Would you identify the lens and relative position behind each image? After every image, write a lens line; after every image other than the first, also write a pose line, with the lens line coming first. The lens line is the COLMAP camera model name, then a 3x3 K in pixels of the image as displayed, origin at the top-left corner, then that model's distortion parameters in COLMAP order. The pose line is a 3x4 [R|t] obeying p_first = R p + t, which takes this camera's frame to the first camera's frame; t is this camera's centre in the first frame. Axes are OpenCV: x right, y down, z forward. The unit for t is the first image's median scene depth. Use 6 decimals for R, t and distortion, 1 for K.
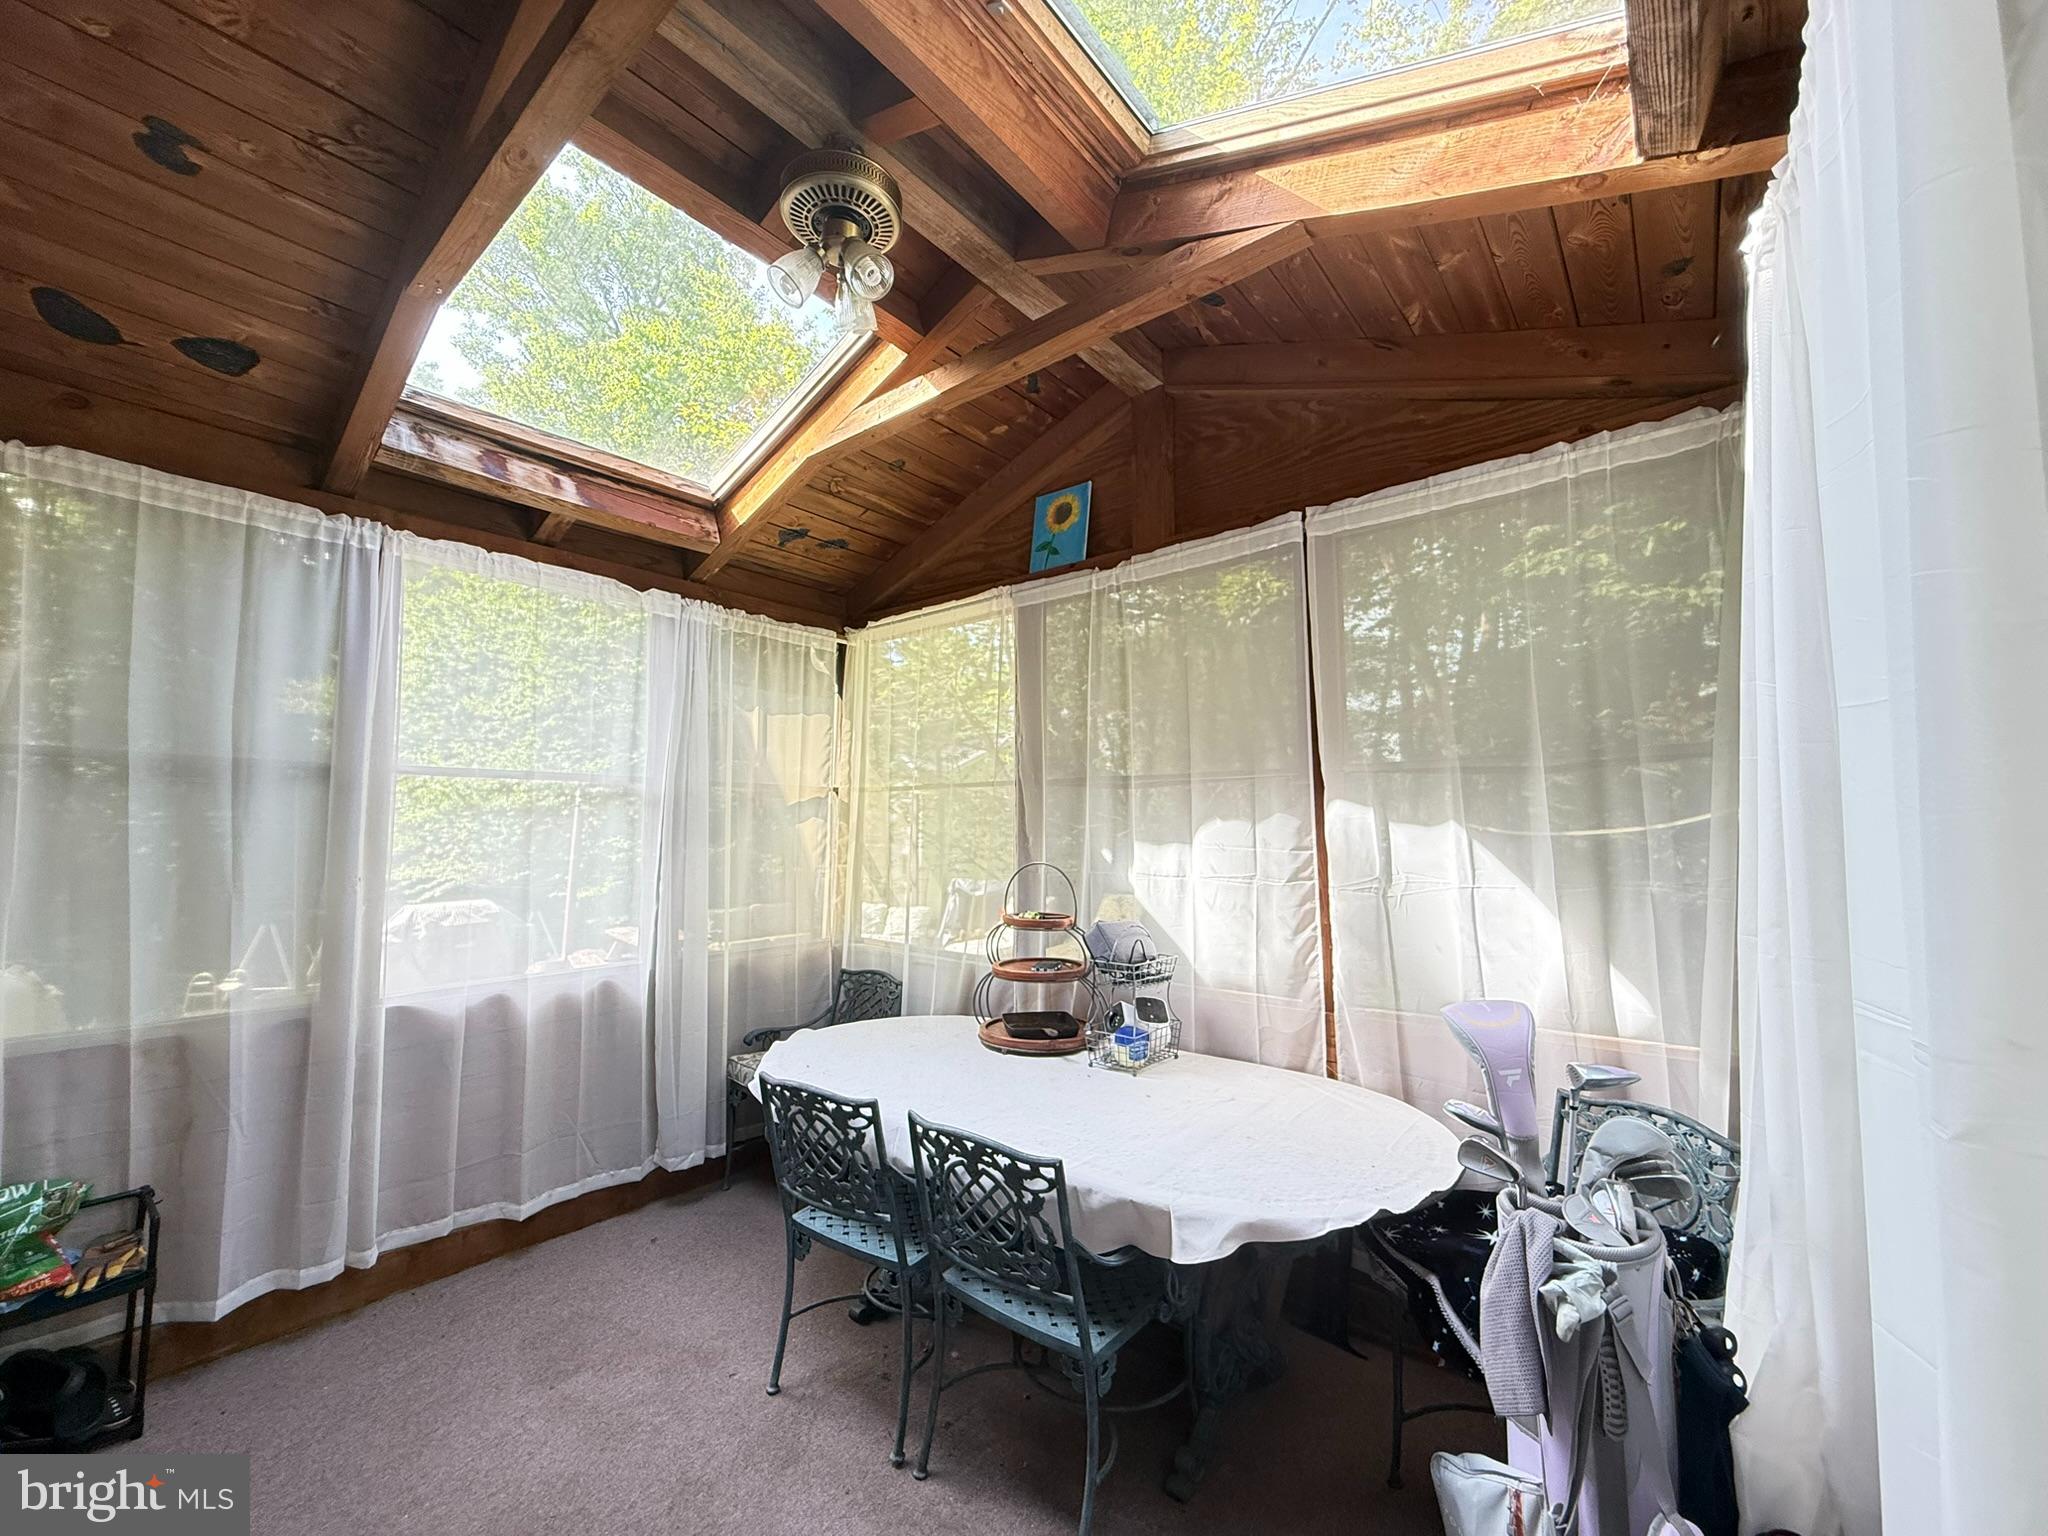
lens RADIAL K [[815.2, 0, 1027.8], [0, 815.2, 760.6], [0, 0, 1]] dist [-0.000814, 0.000493]
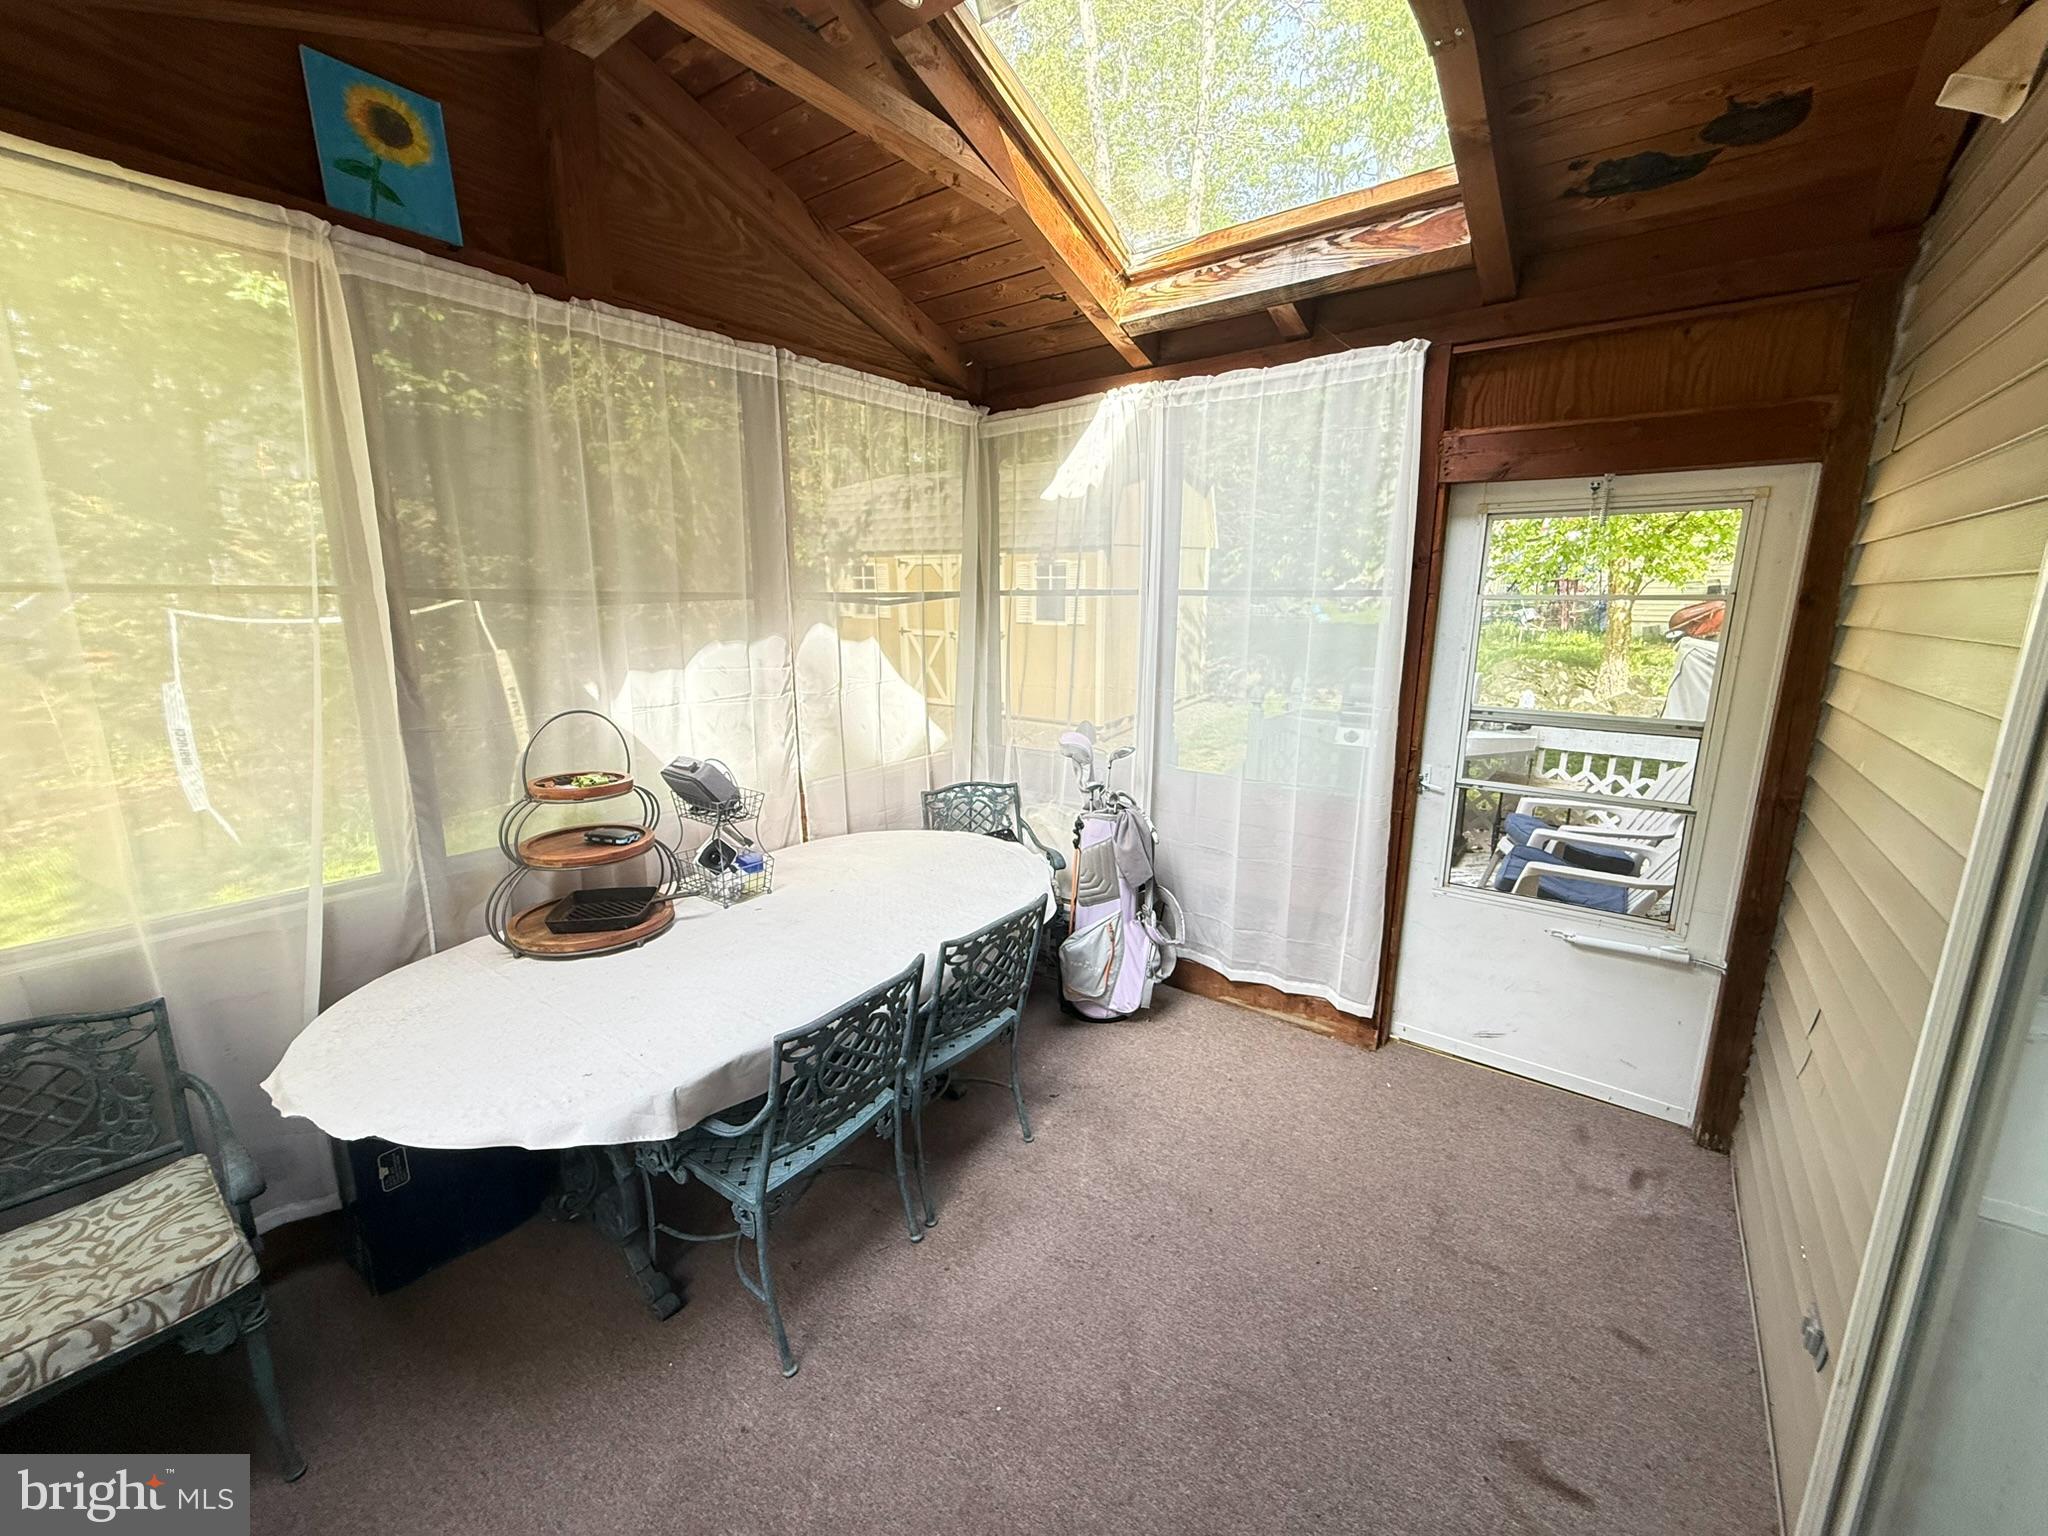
lens RADIAL K [[815.2, 0, 1030.9], [0, 815.2, 762.6], [0, 0, 1]] dist [-0.000814, 0.000493]
pose [[-0.039744, -0.195680, 0.979862, -0.795905], [-0.087379, 0.977561, 0.191676, -0.008762], [-0.995382, -0.078001, -0.055951, 0.662013]]
